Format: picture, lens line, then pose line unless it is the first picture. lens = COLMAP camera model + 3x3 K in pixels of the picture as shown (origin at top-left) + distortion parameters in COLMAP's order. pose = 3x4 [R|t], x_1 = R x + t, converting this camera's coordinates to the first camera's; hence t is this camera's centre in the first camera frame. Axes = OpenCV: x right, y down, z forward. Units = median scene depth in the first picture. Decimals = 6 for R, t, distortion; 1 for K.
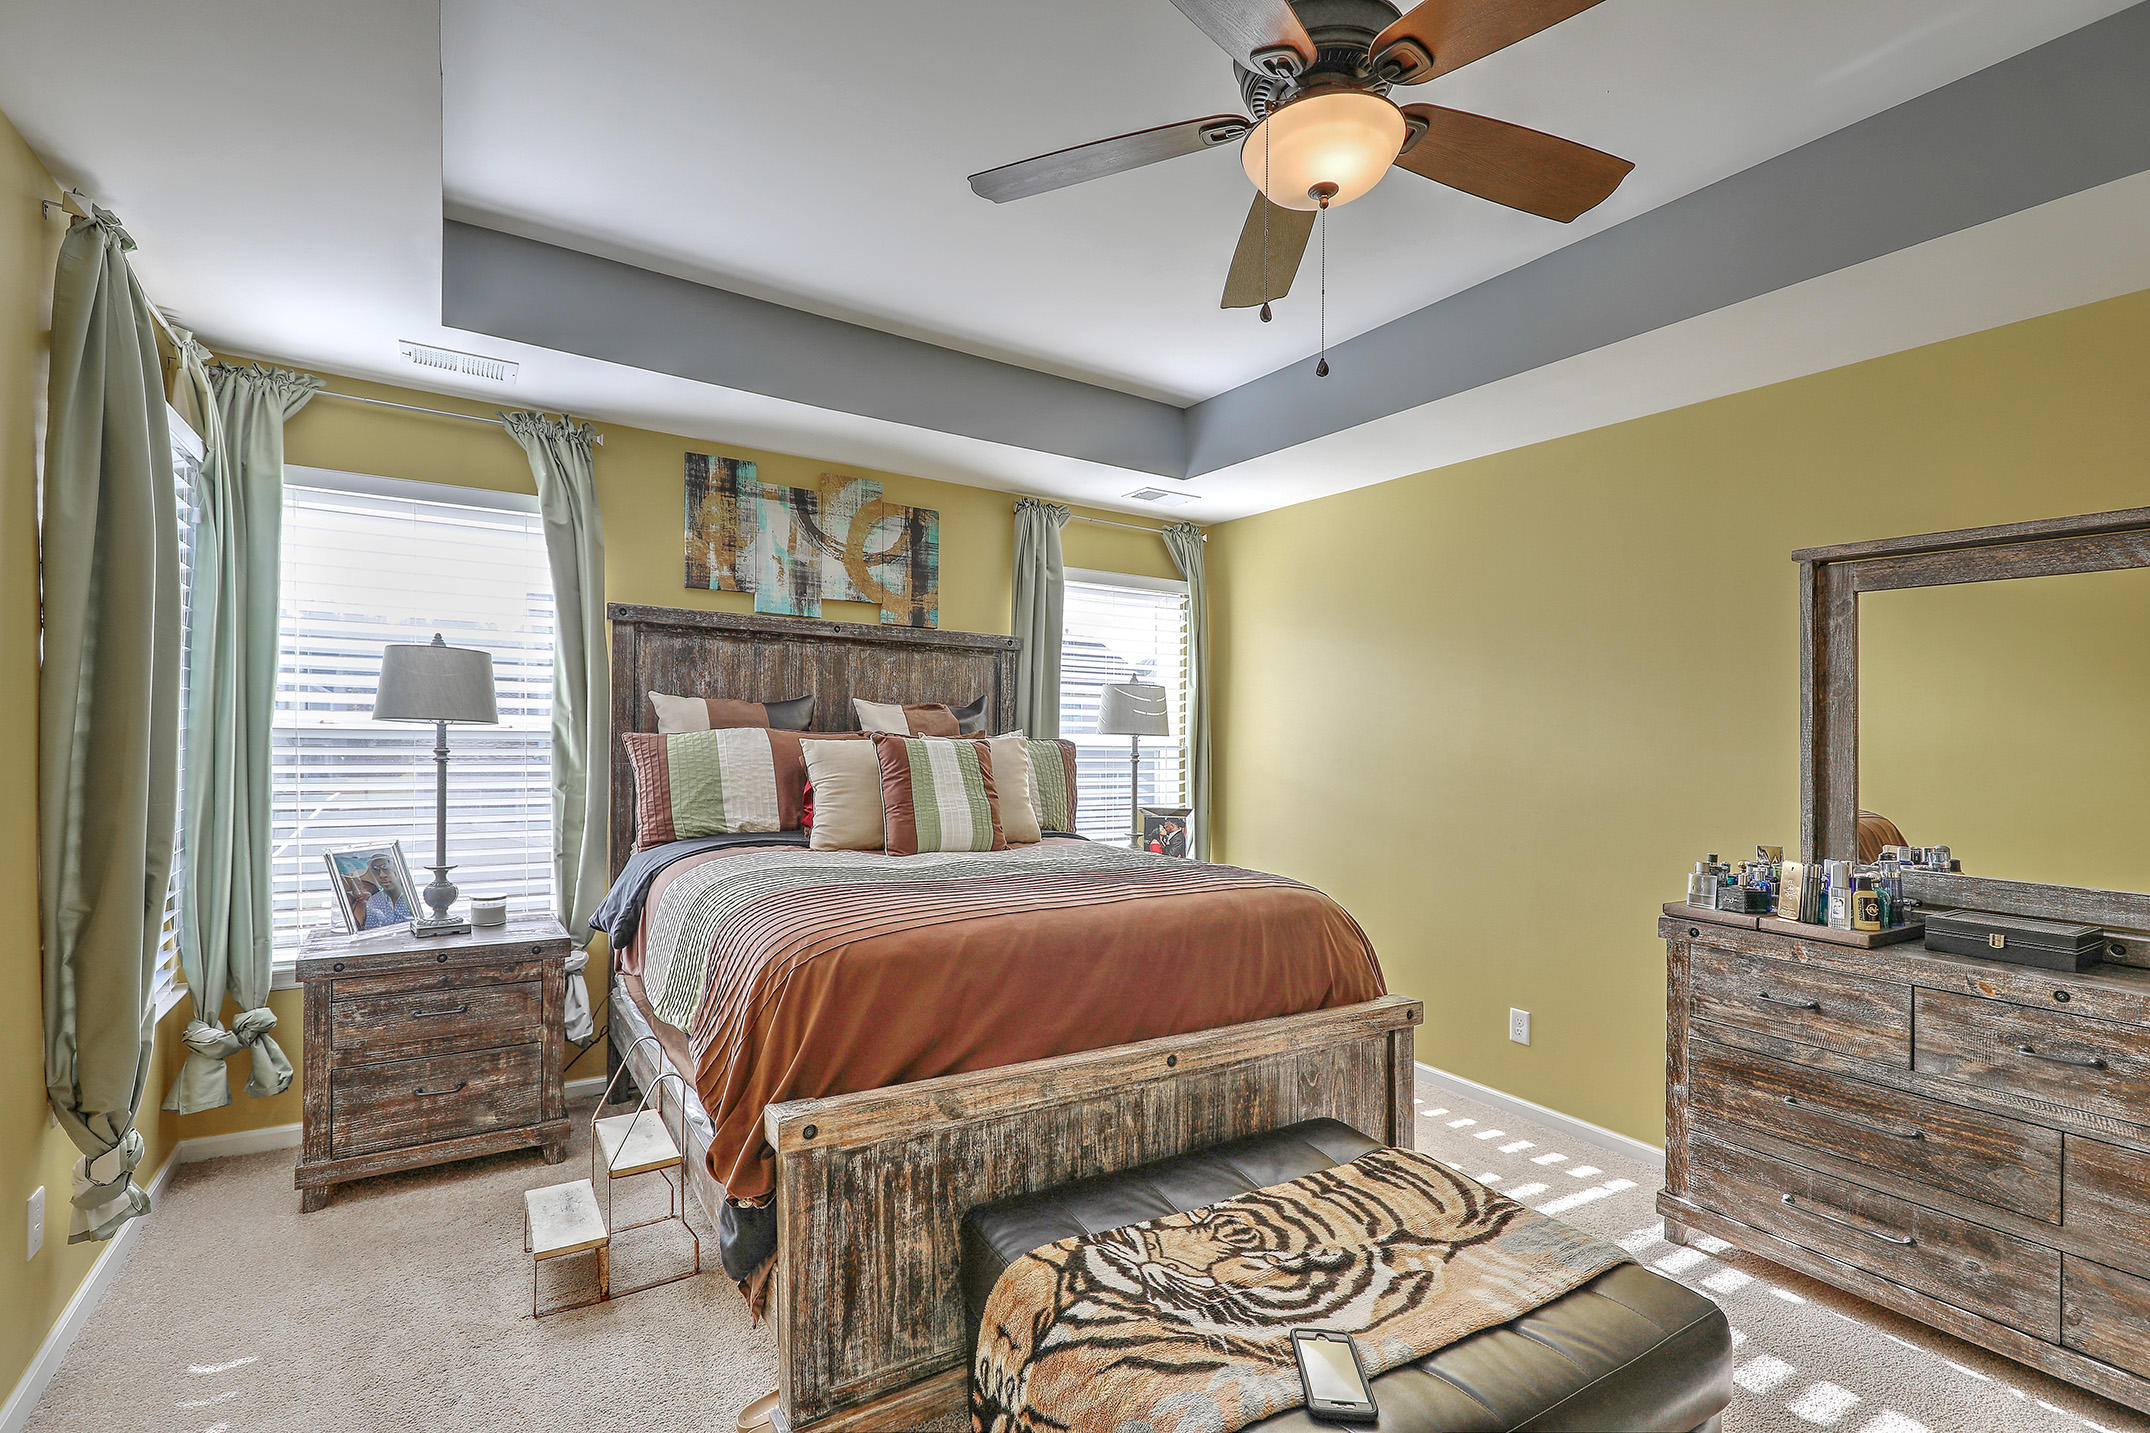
lens RADIAL K [[970.2, 0, 1068.4], [0, 970.2, 735.1], [0, 0, 1]] dist [-0.000438, 0.001533]
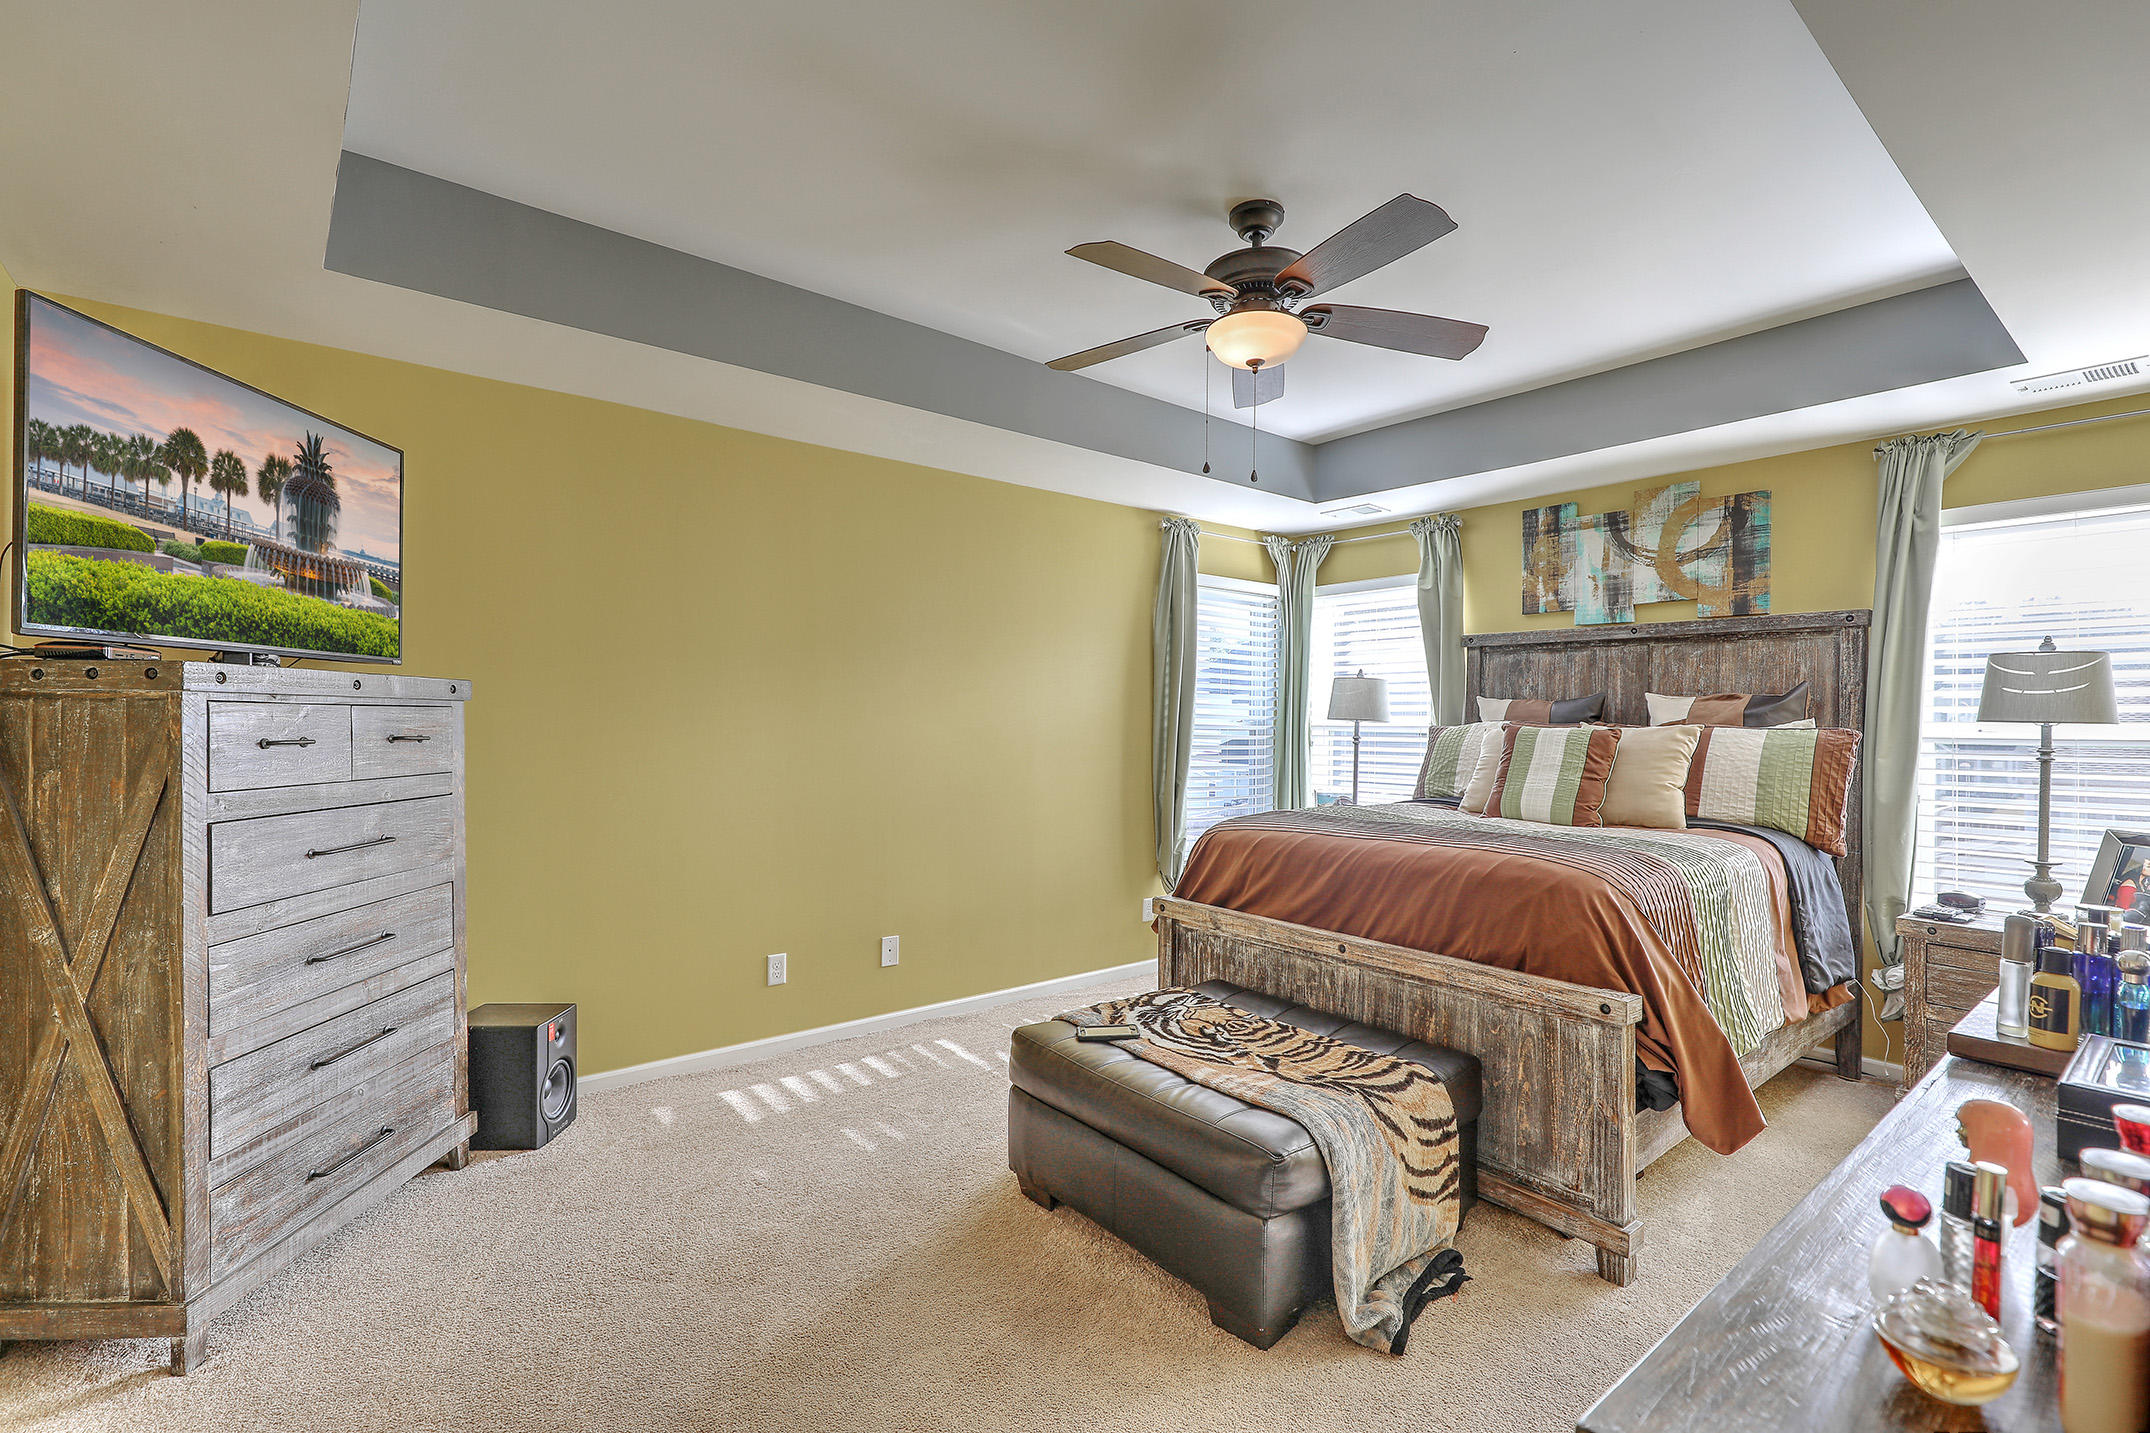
lens RADIAL K [[970.2, 0, 1078.2], [0, 970.2, 726.2], [0, 0, 1]] dist [-0.000438, 0.001533]
pose [[0.120738, -0.014916, -0.992572, 0.808724], [-0.004823, 0.999866, -0.015612, 0.020049], [0.992673, 0.006672, 0.120650, 0.247619]]
